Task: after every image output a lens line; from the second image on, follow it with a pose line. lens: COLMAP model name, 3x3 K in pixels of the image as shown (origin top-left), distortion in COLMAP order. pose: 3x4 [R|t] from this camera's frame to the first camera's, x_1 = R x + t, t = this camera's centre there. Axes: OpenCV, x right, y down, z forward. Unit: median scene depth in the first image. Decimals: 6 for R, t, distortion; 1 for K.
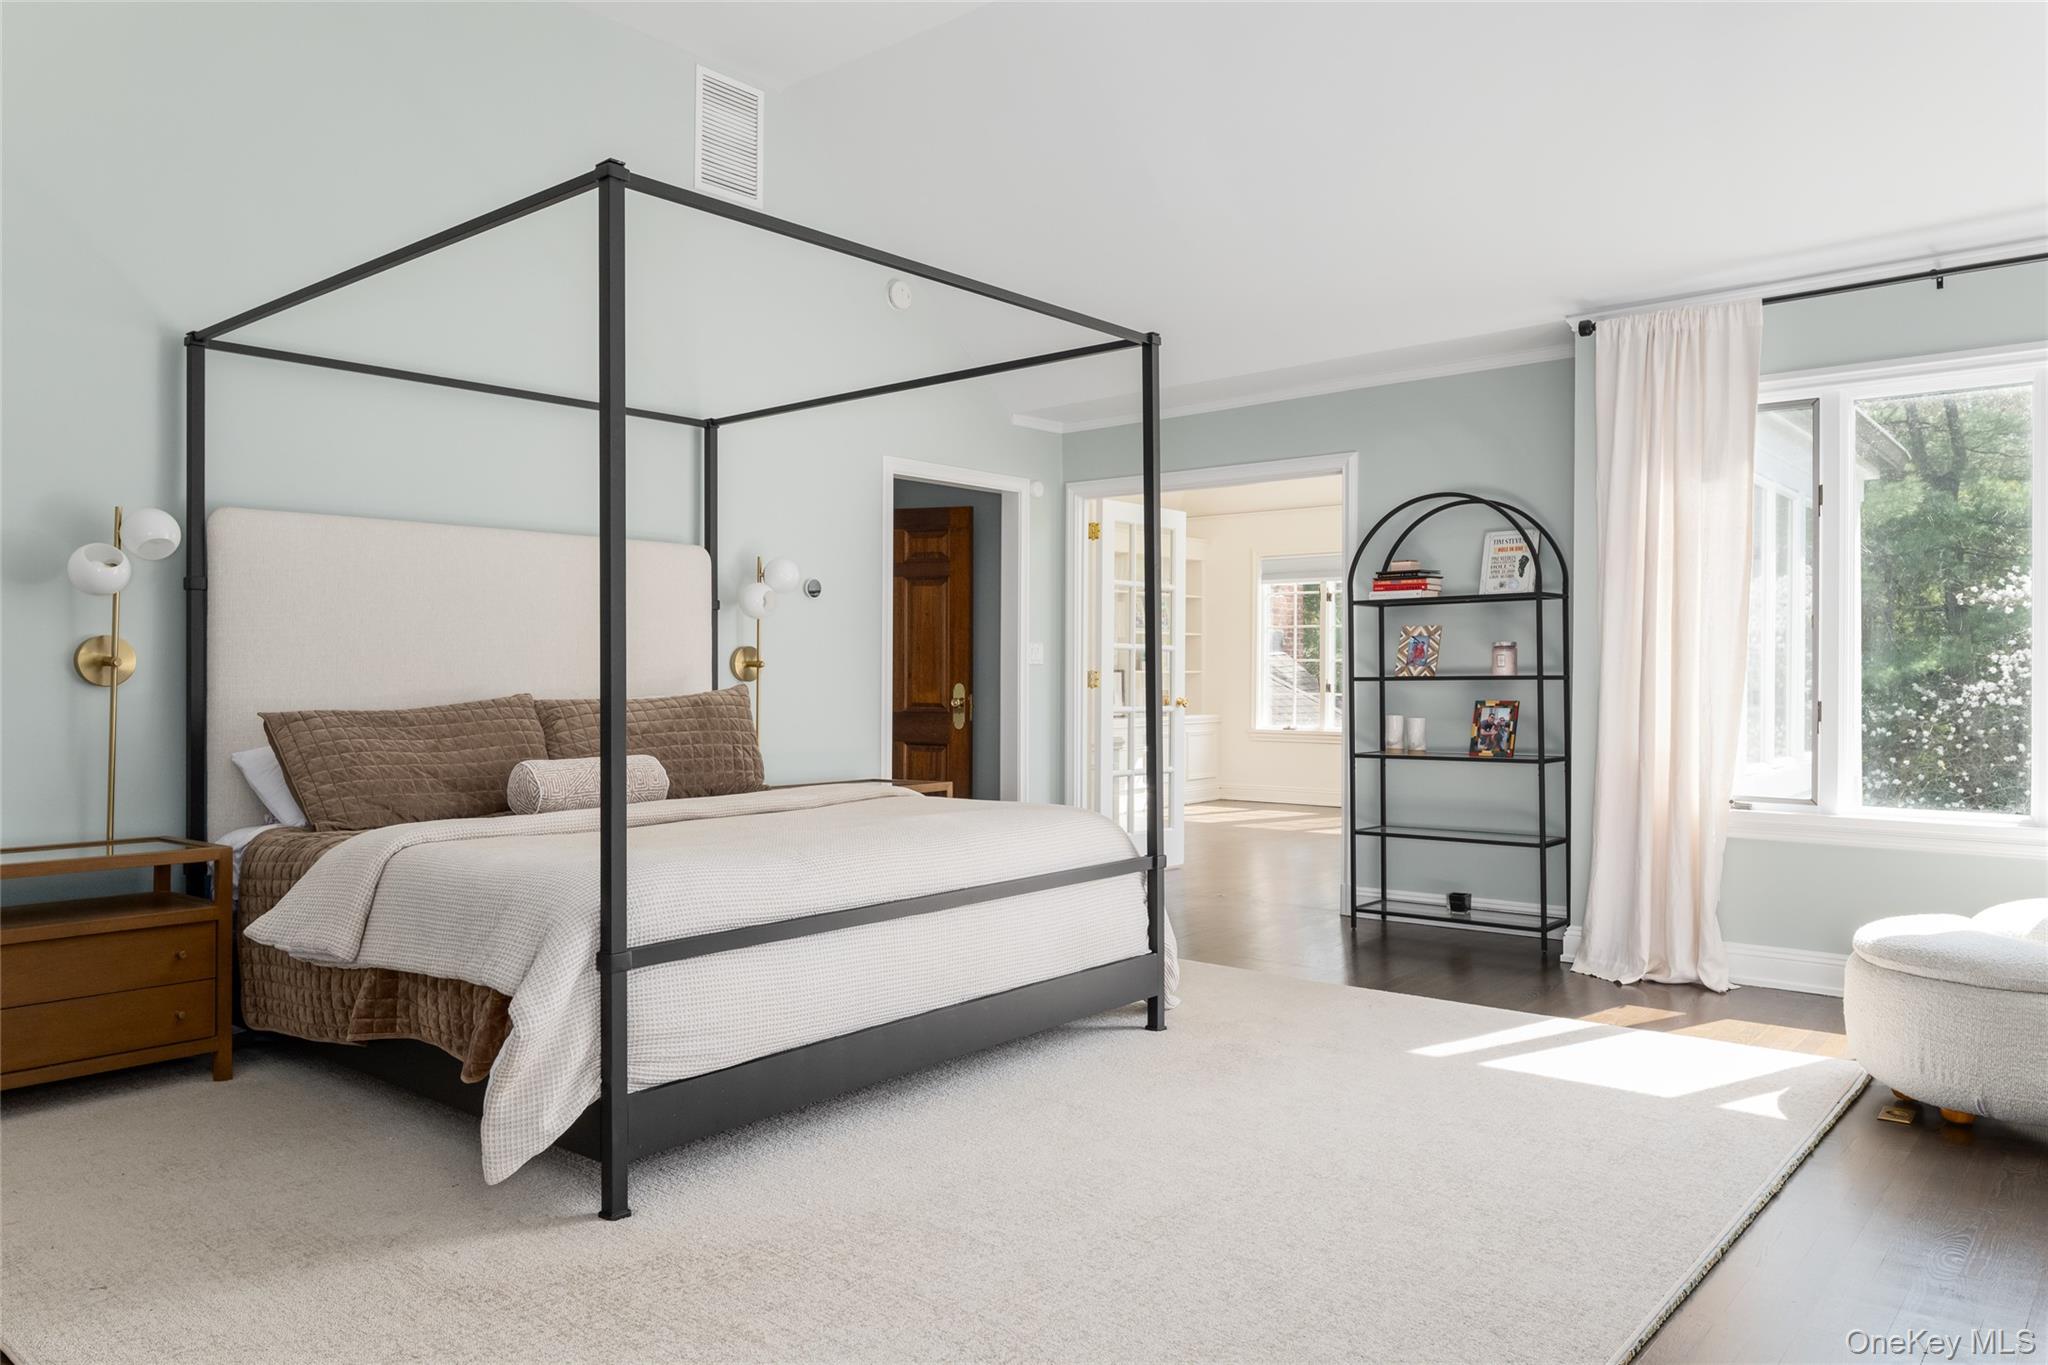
lens RADIAL K [[1389.2, 0, 1020.2], [0, 1389.2, 676.7], [0, 0, 1]] dist [-0.003616, -0.000249]
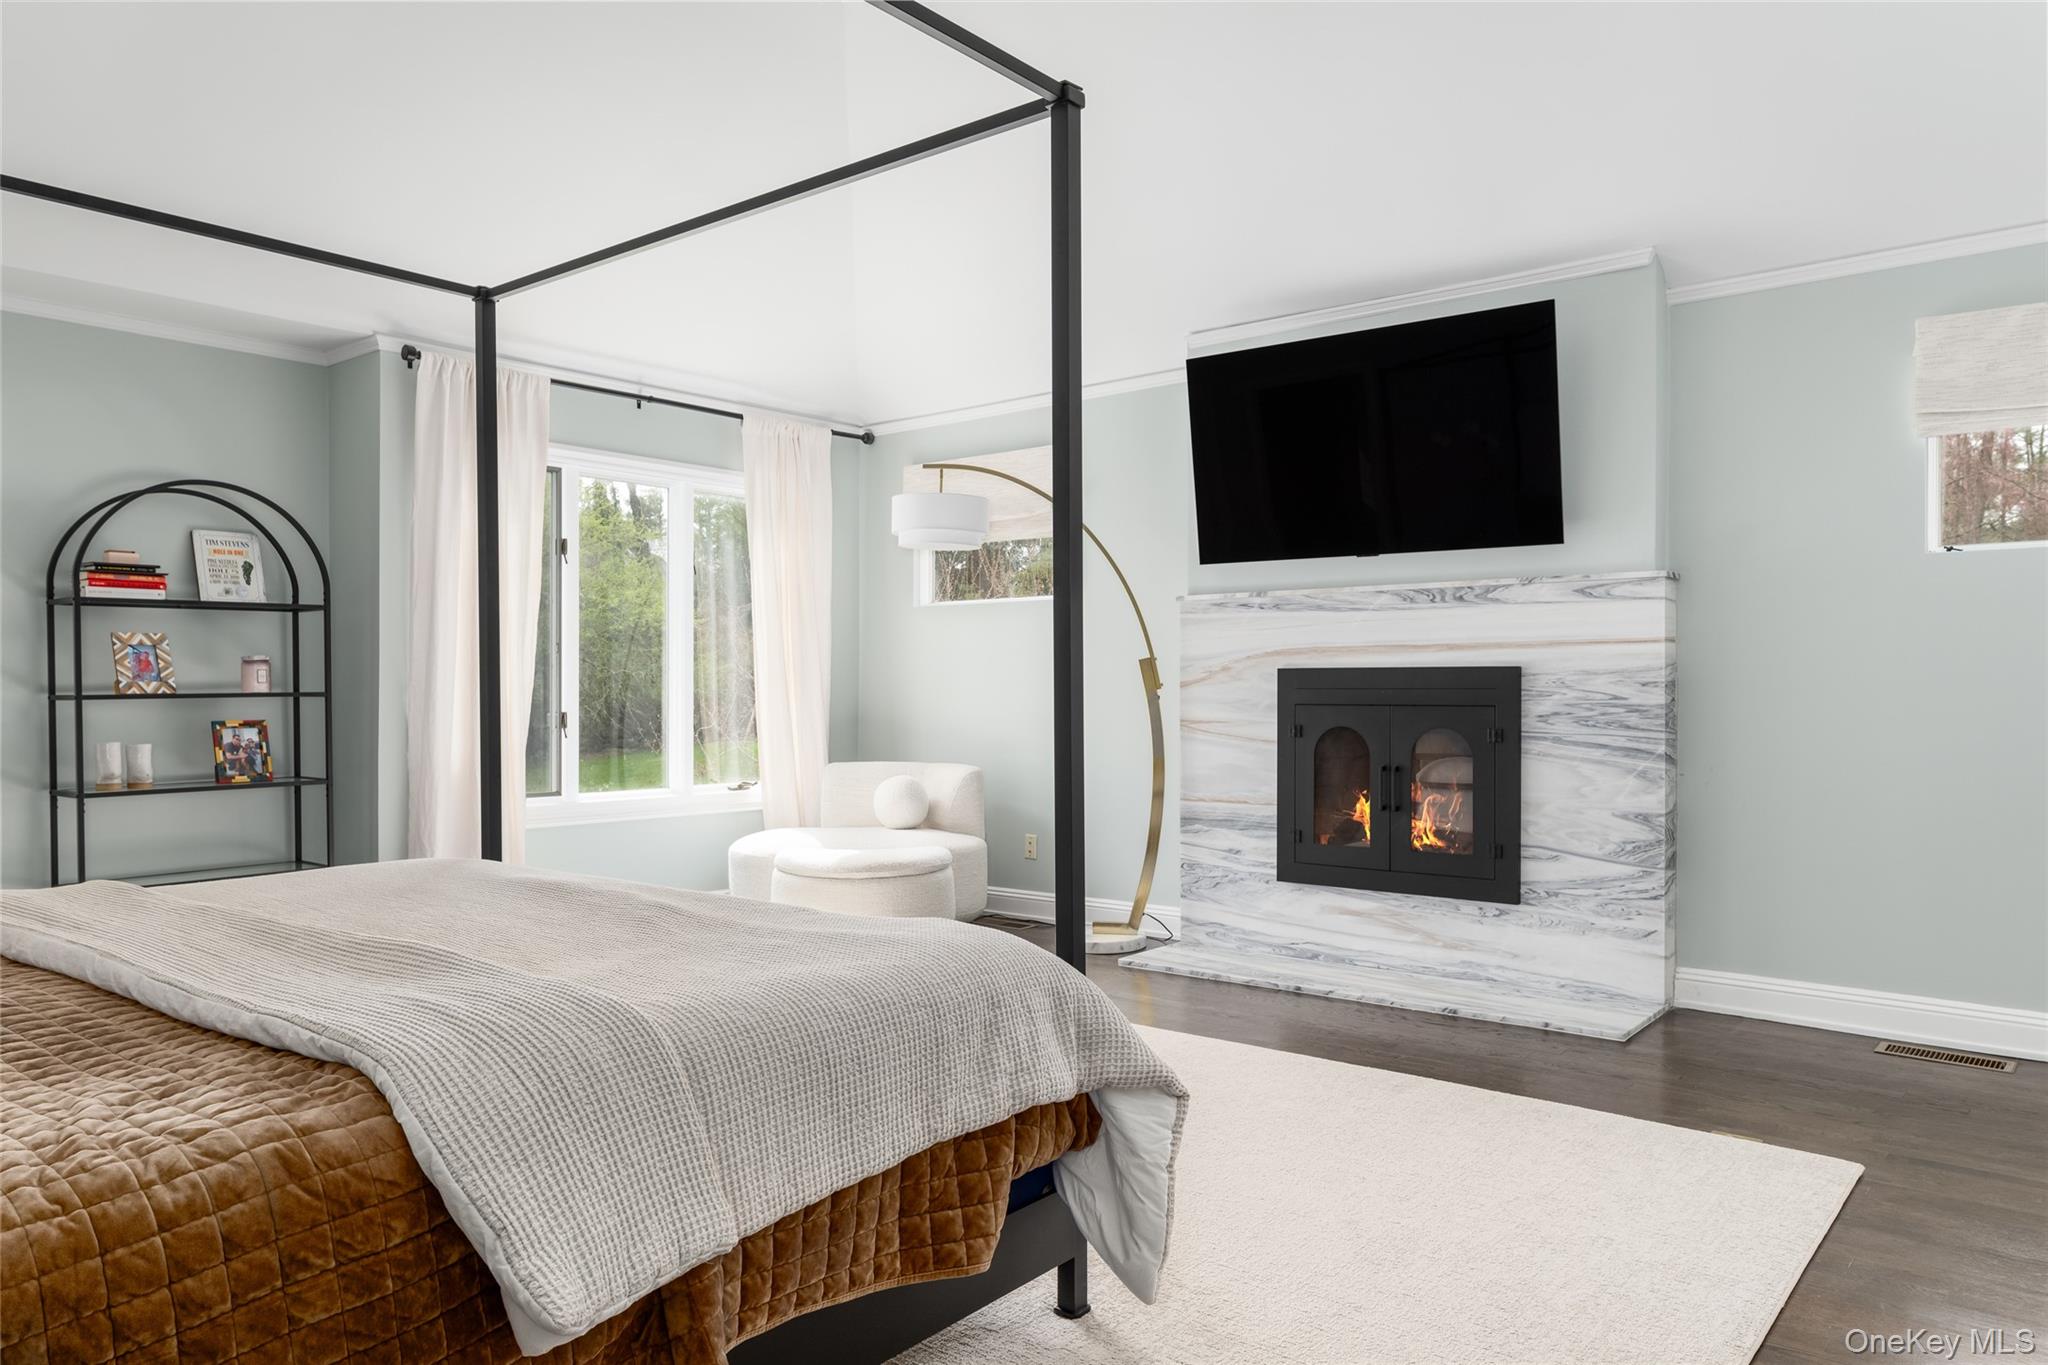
lens RADIAL K [[1389.2, 0, 1019.4], [0, 1389.2, 688.3], [0, 0, 1]] dist [-0.003616, -0.000249]
pose [[-0.017814, 0.002611, 0.999838, -0.563838], [0.009110, 0.999955, -0.002449, 0.003318], [-0.999800, 0.009065, -0.017837, 0.509600]]
